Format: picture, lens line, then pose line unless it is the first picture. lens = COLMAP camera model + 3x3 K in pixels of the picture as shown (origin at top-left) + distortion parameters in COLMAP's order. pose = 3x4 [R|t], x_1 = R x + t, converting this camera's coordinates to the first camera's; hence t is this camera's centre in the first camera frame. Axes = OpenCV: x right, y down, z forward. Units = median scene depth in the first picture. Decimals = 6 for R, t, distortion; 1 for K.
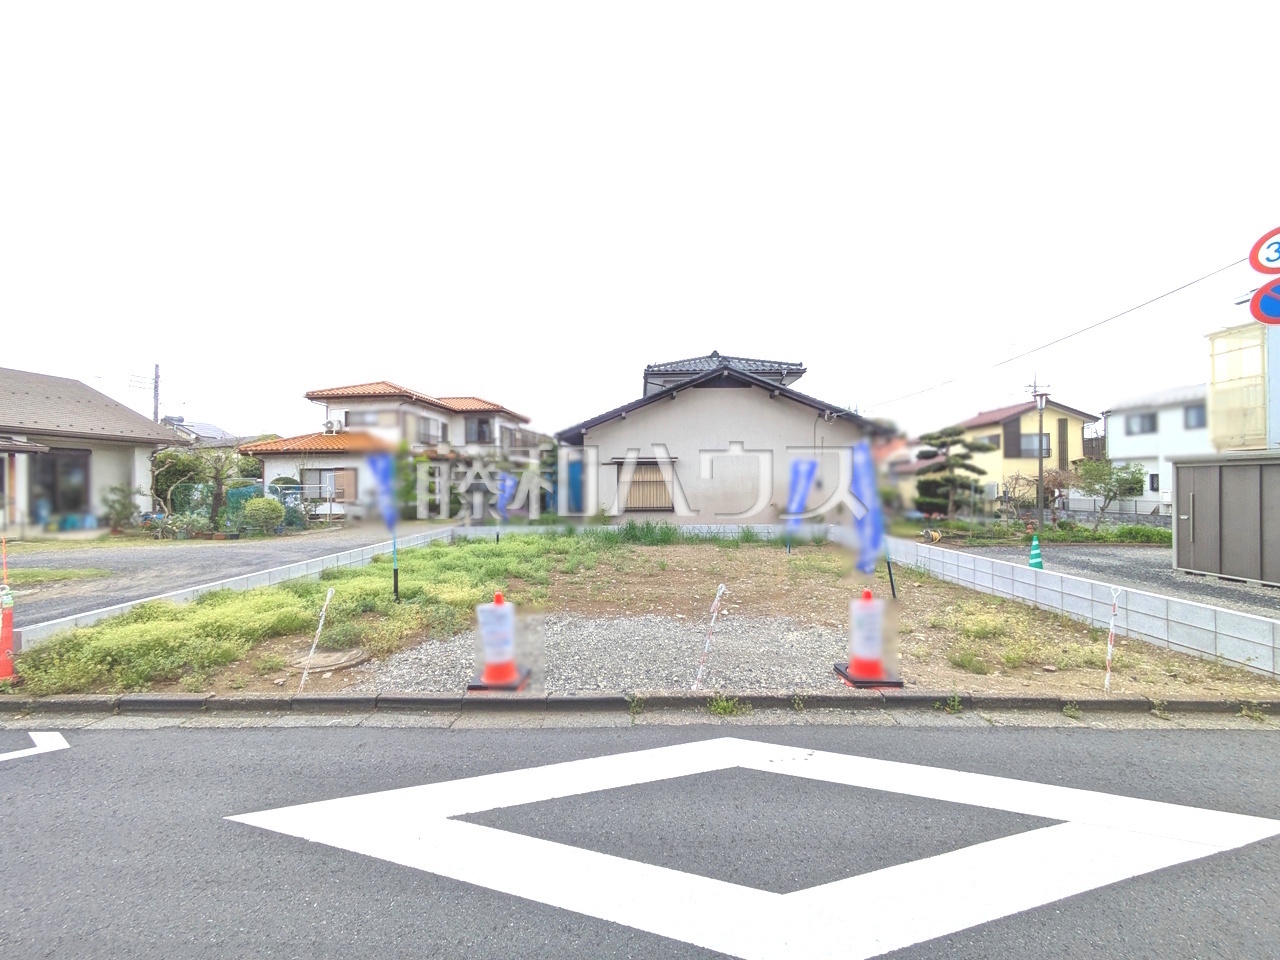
lens RADIAL K [[511.8, 0, 642.6], [0, 511.8, 482.1], [0, 0, 1]] dist [0.002213, 0.000691]
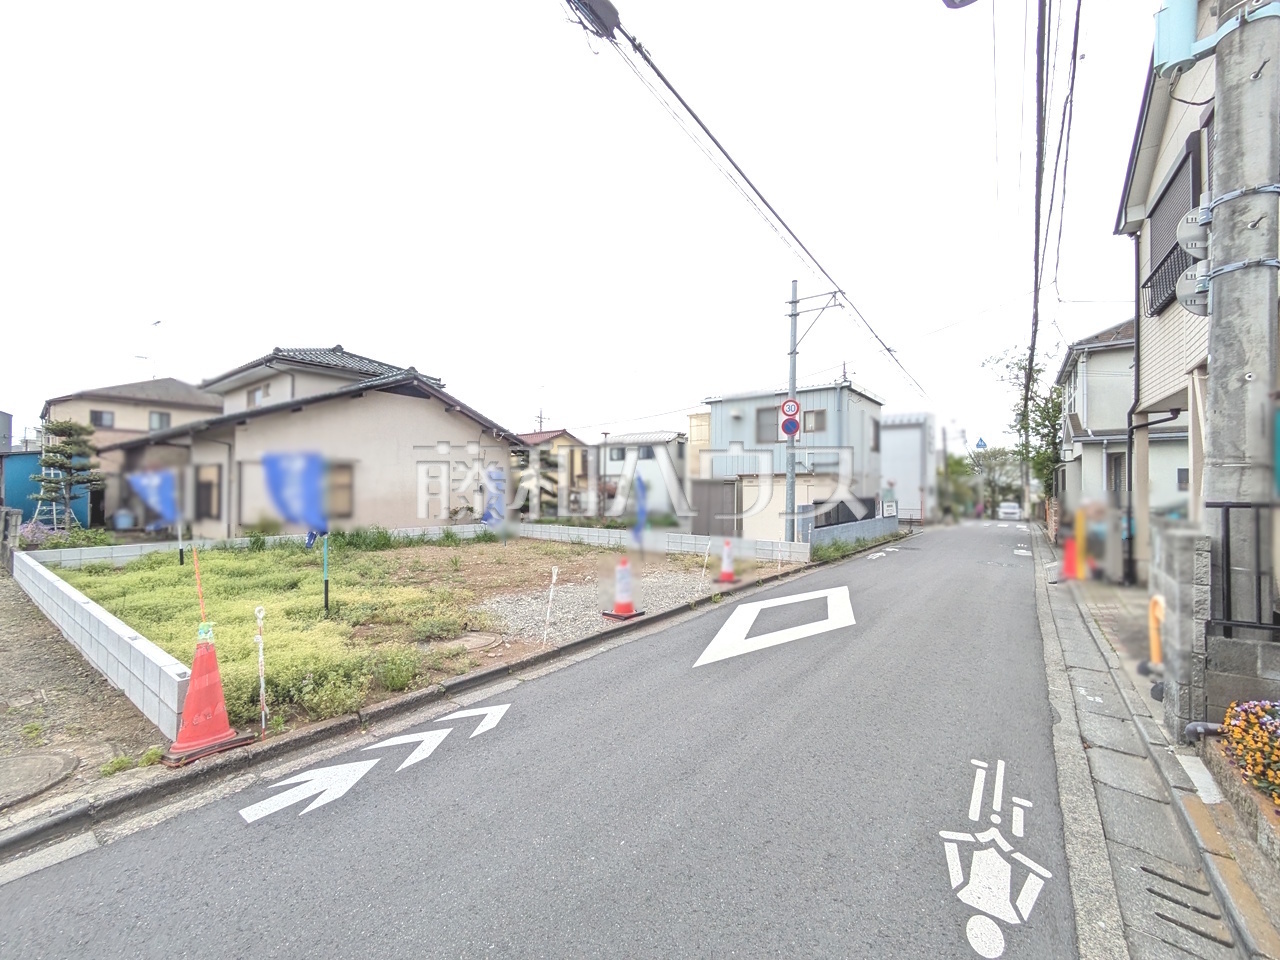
lens RADIAL K [[511.8, 0, 644.3], [0, 511.8, 484.8], [0, 0, 1]] dist [0.002213, 0.000691]
pose [[0.581064, 0.018859, 0.813639, -0.416517], [-0.013878, 0.999816, -0.013263, 0.002611], [-0.813740, -0.003585, 0.581218, 0.010064]]
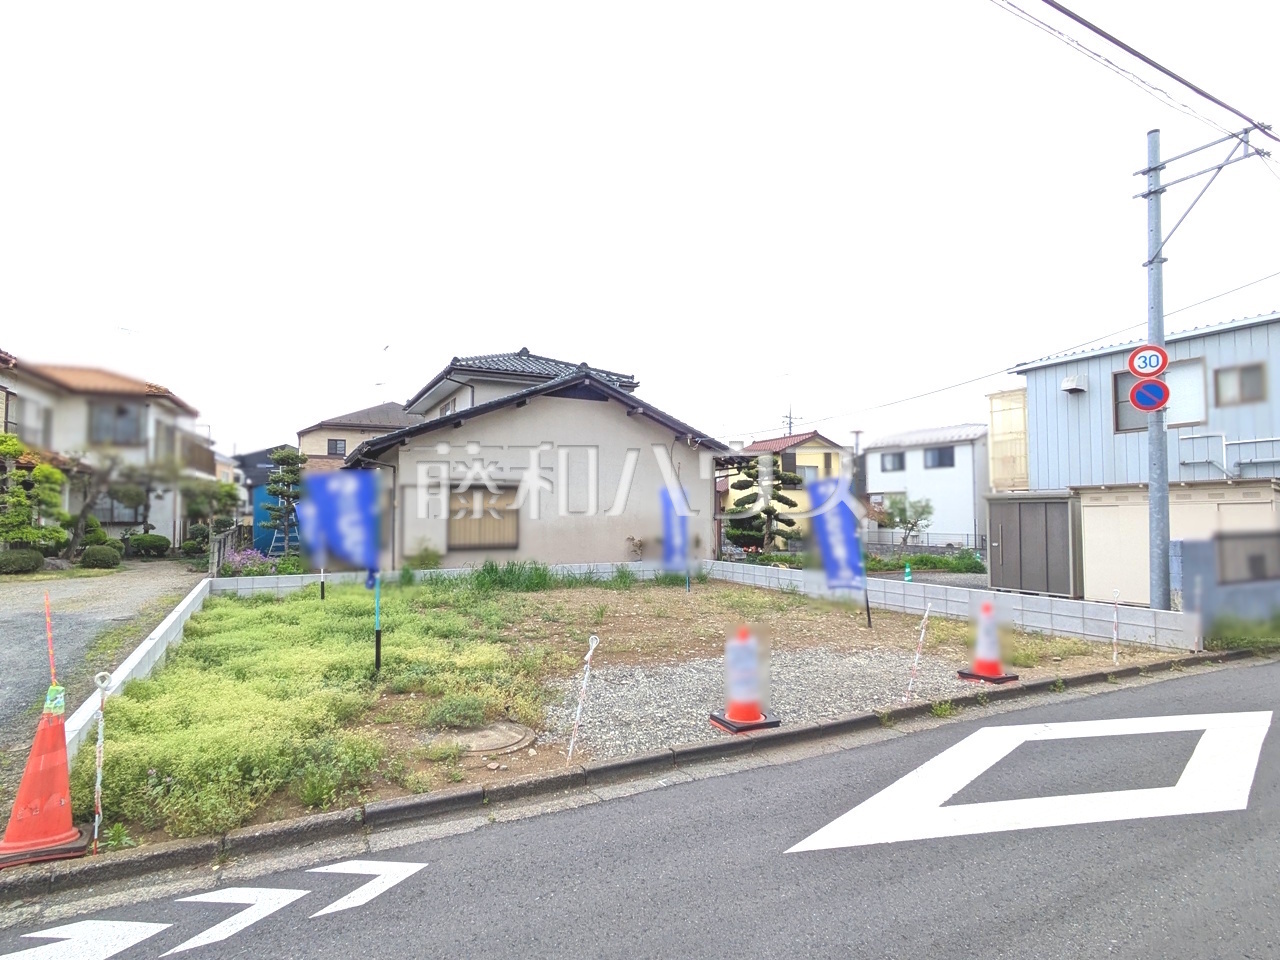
lens RADIAL K [[675.4, 0, 636.0], [0, 675.4, 484.6], [0, 0, 1]] dist [0.000584, 0.001536]
pose [[0.880177, 0.027494, 0.473849, -0.288260], [-0.007960, 0.999036, -0.043180, 0.001449], [-0.474579, 0.034234, 0.879547, -0.004896]]
